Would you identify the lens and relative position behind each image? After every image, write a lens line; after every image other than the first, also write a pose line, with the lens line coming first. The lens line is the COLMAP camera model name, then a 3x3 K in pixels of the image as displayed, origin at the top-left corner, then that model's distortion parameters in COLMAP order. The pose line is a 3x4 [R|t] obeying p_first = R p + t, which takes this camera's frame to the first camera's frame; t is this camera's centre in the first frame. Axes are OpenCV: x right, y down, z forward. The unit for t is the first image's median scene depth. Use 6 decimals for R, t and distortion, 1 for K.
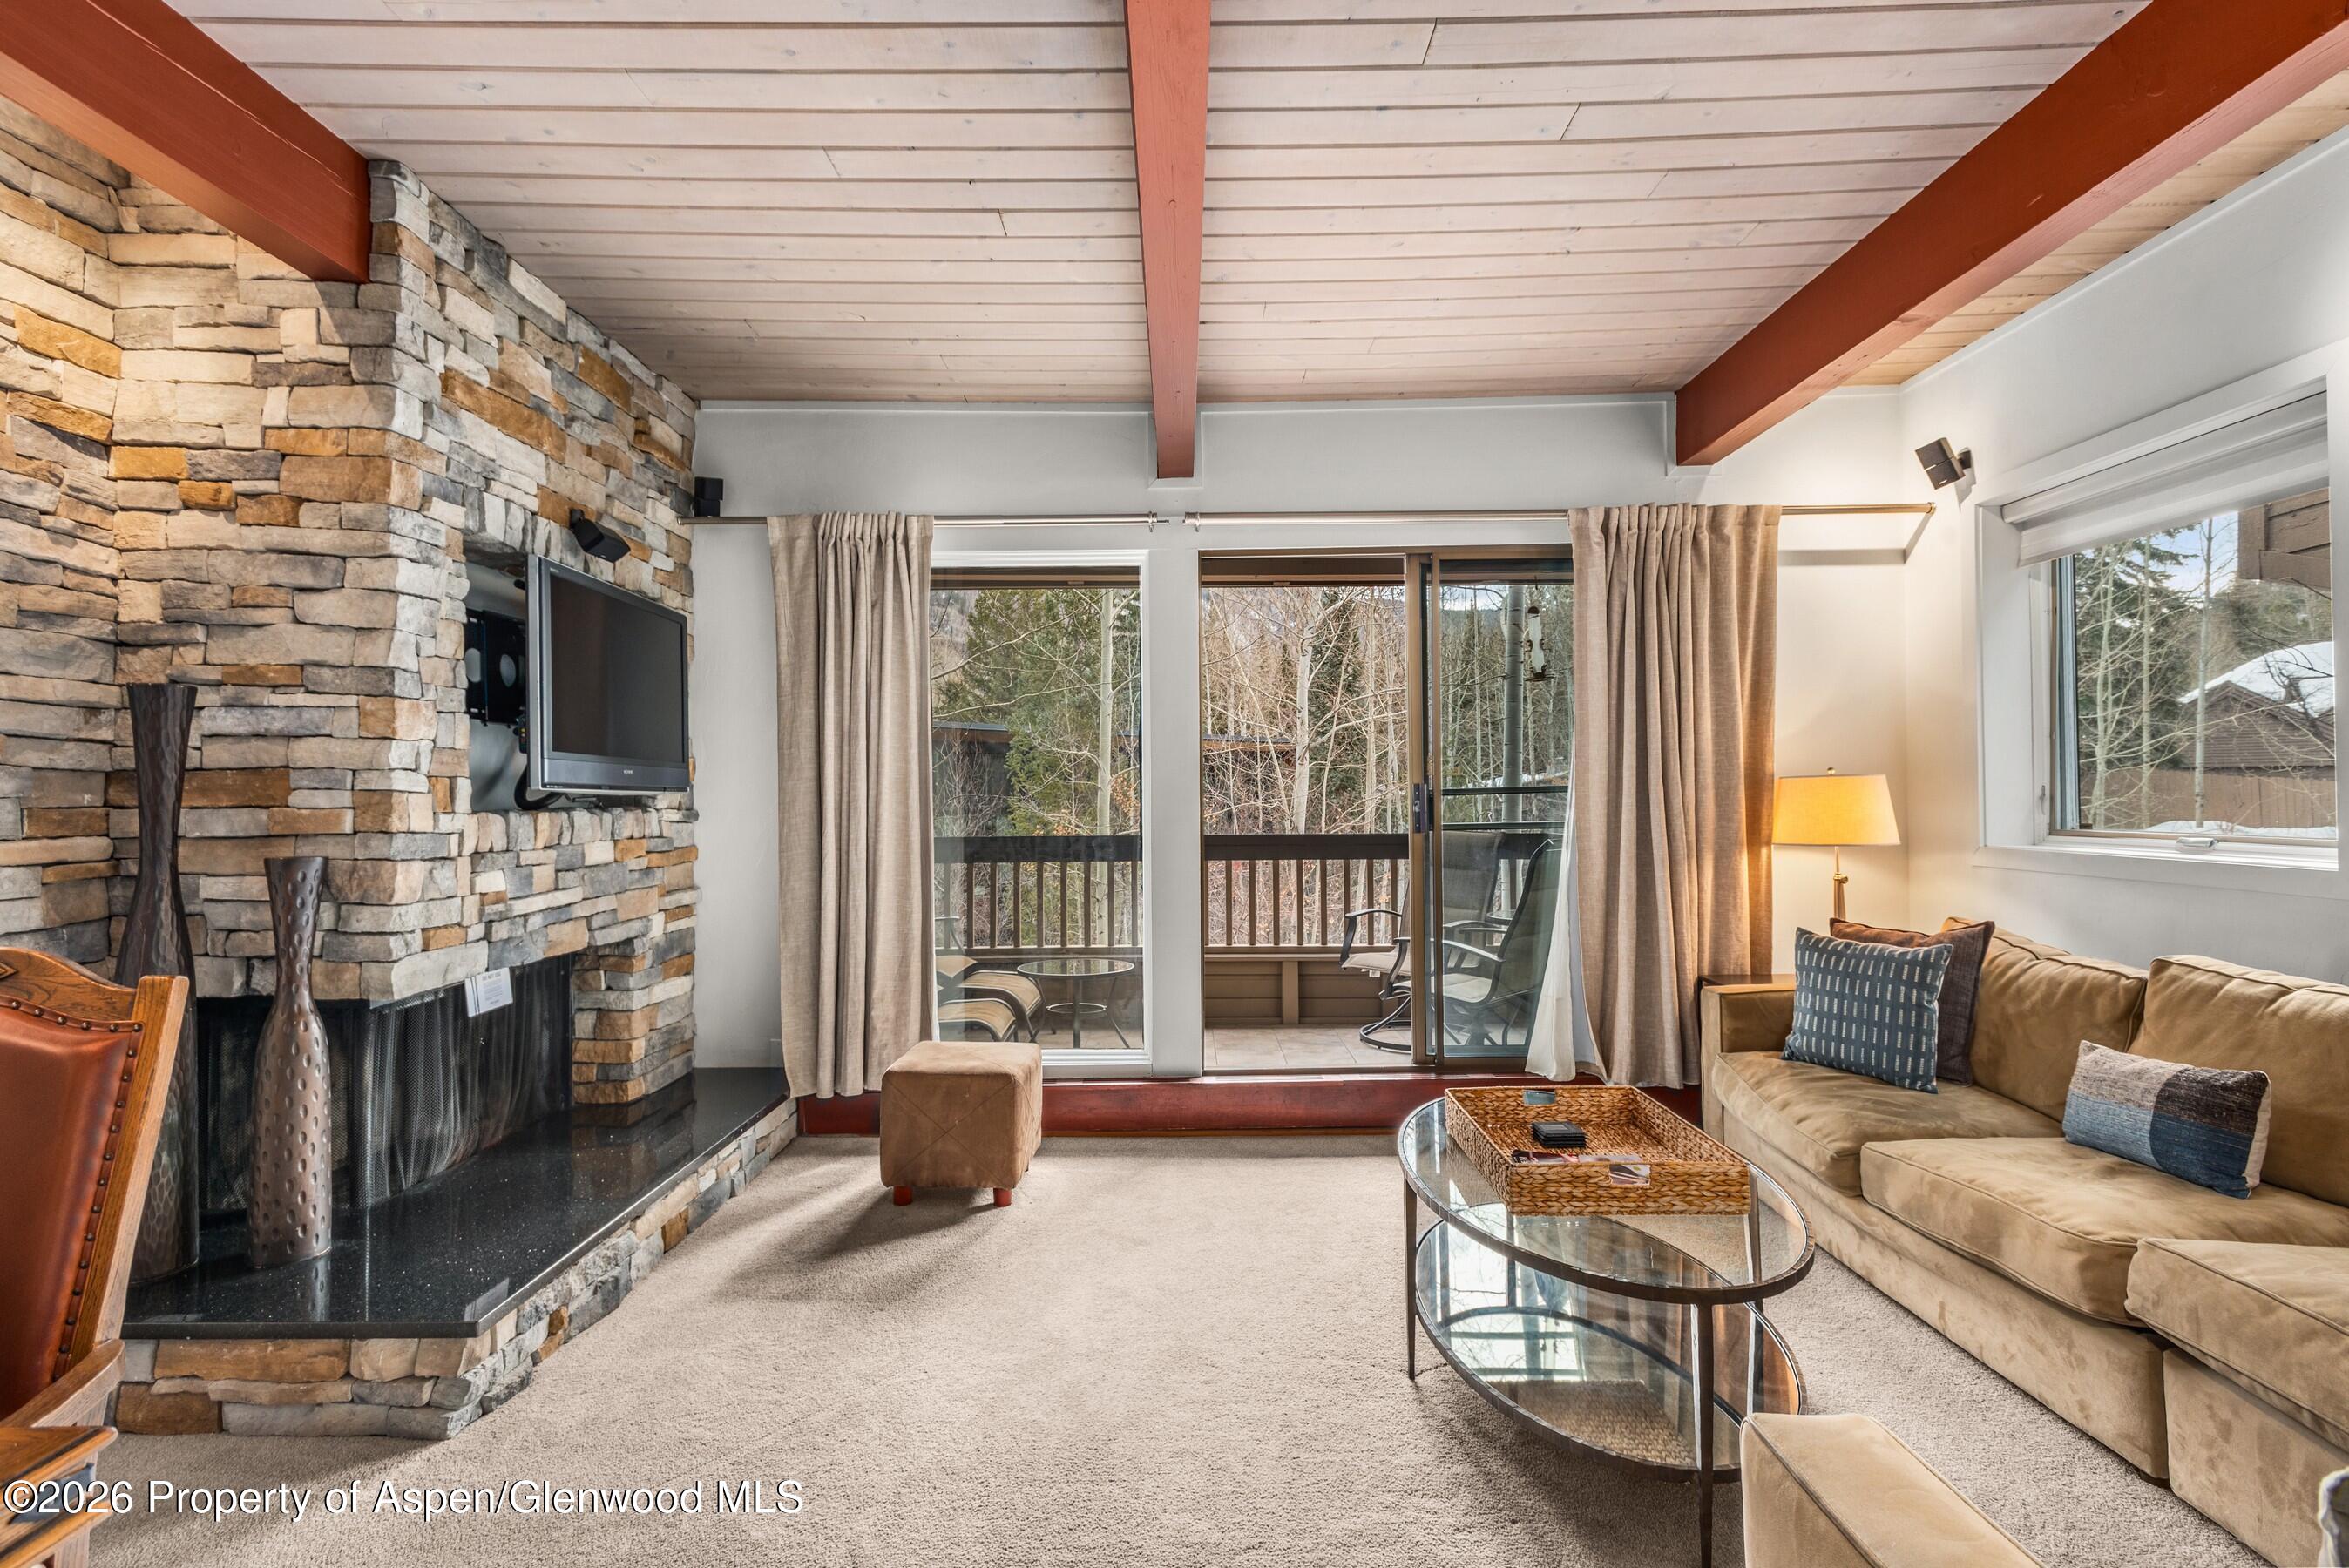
lens RADIAL K [[1086.5, 0, 1197.8], [0, 1086.5, 788.2], [0, 0, 1]] dist [0.002314, -0.000849]
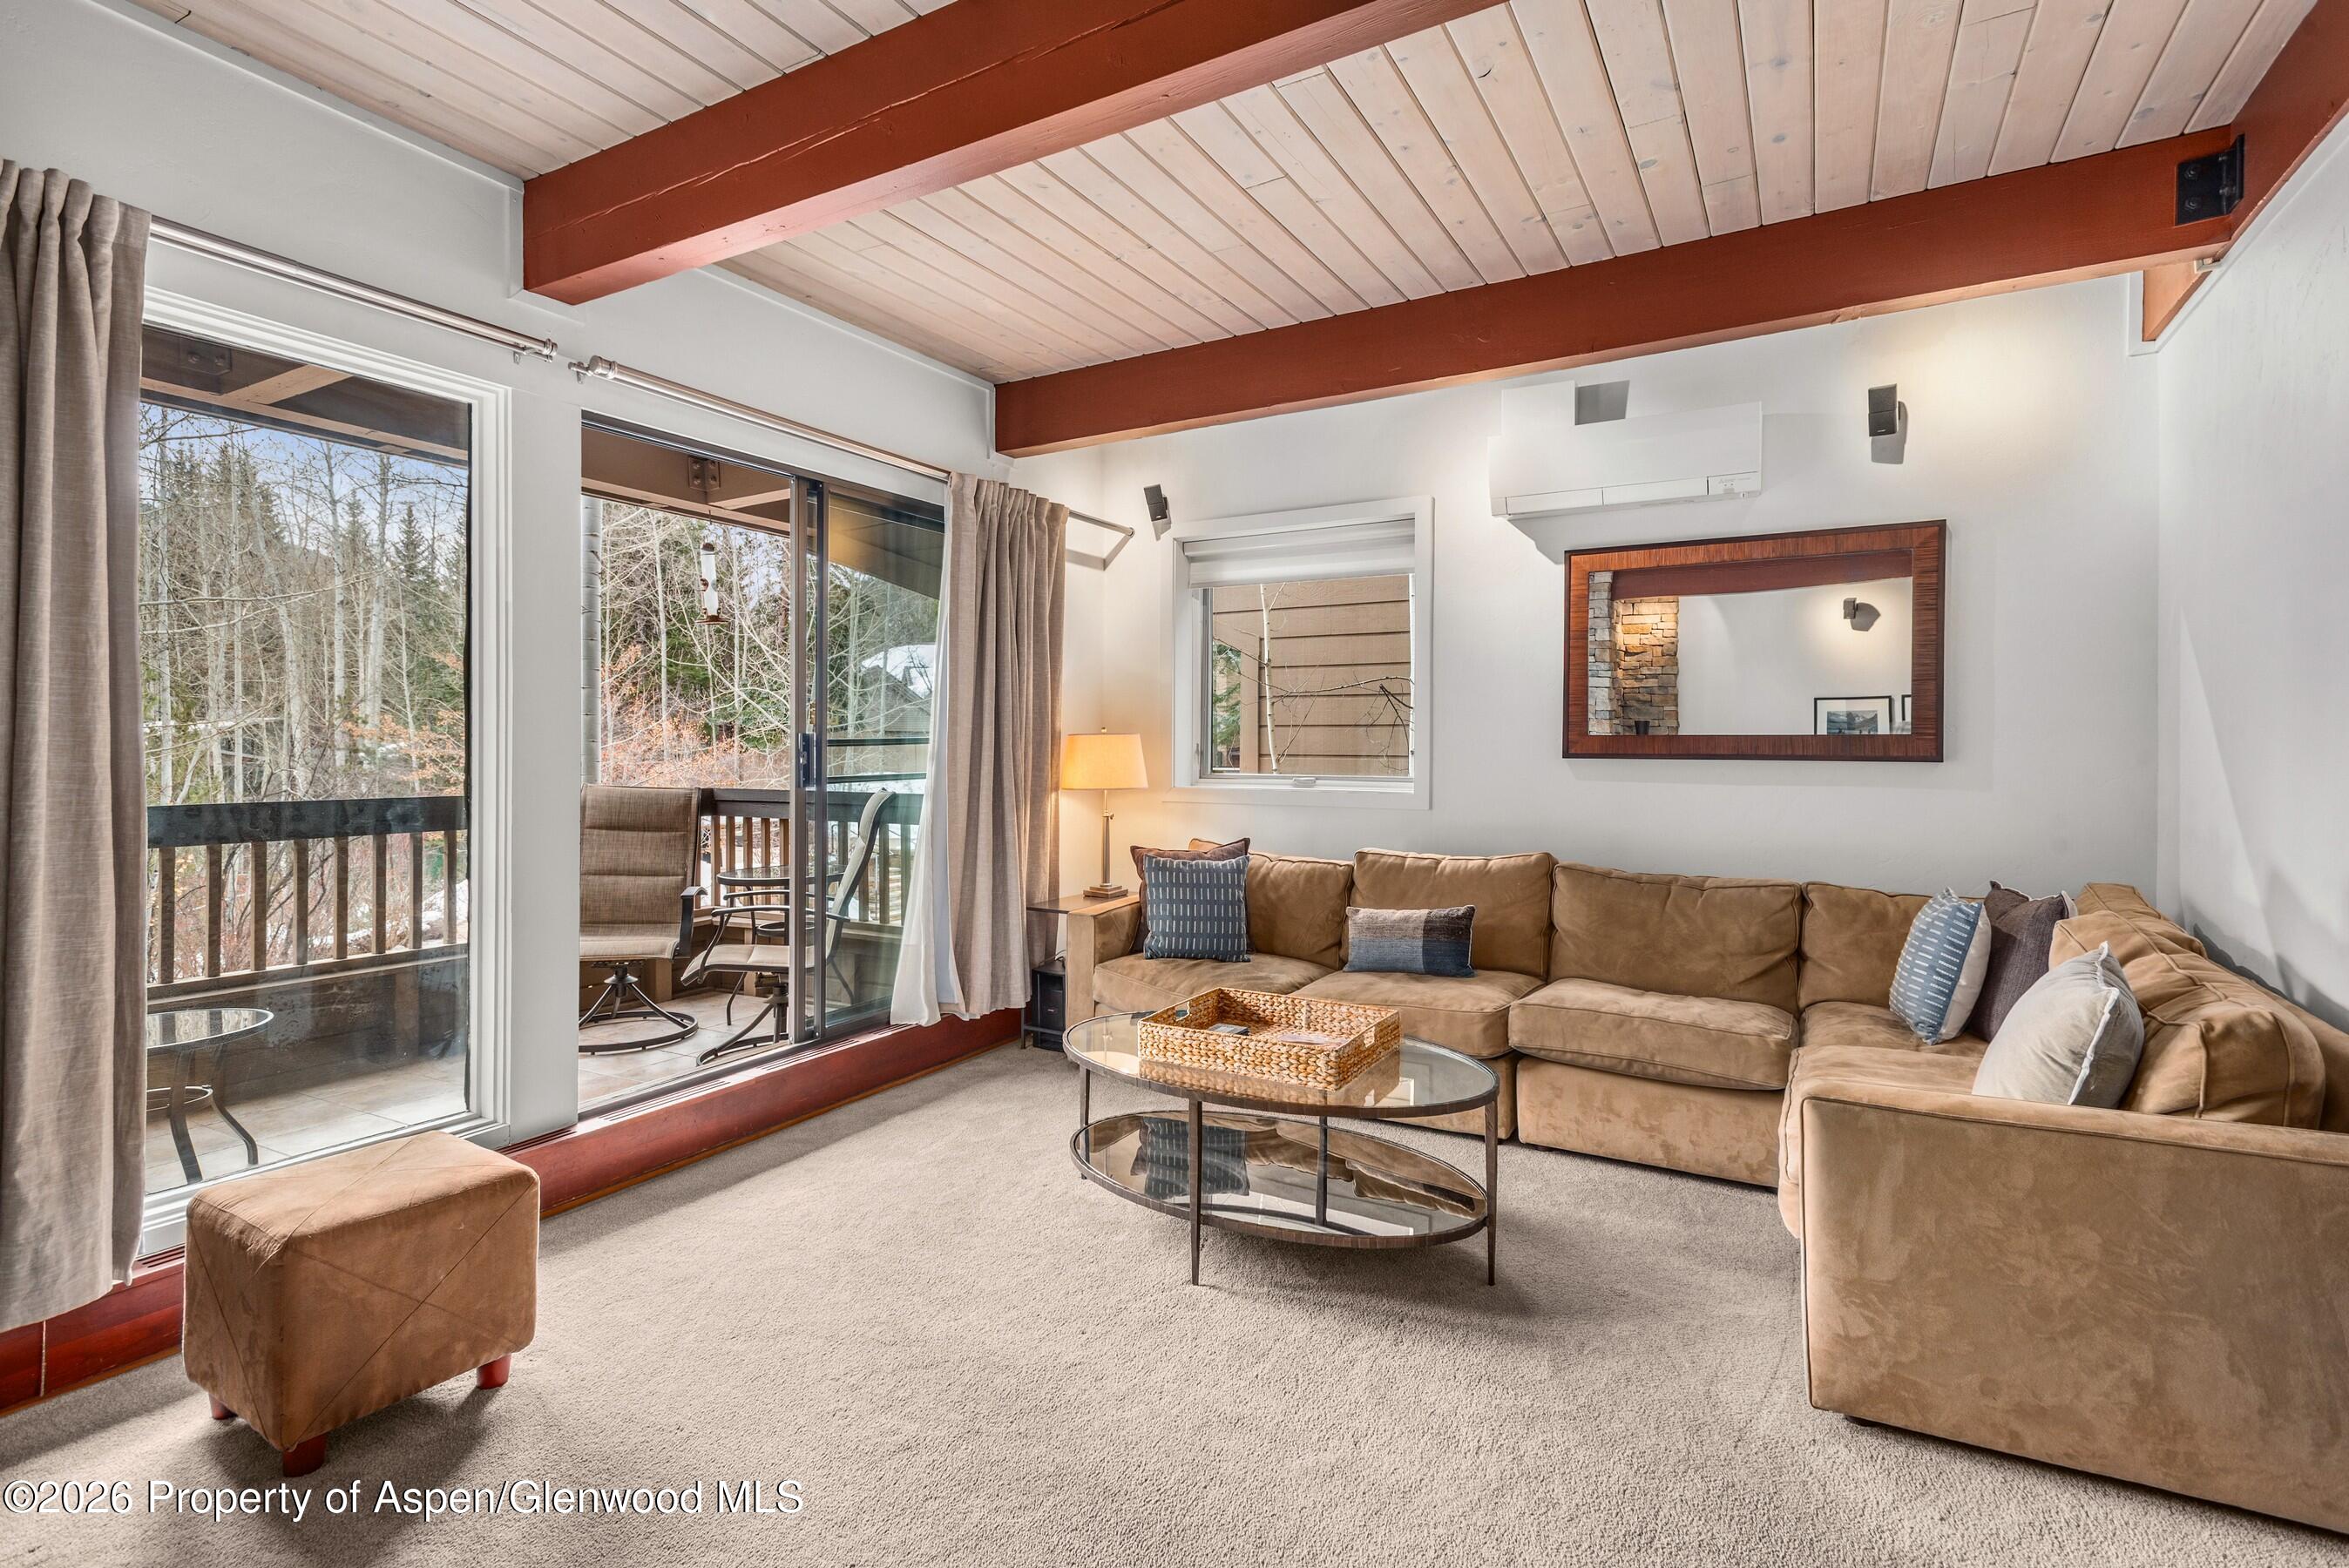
lens RADIAL K [[1086.5, 0, 1175.6], [0, 1086.5, 765.6], [0, 0, 1]] dist [0.002314, -0.000849]
pose [[0.503483, -0.005115, 0.863990, -0.466497], [-0.013742, 0.999809, 0.013927, 0.006642], [-0.863896, -0.018885, 0.503316, 0.301096]]
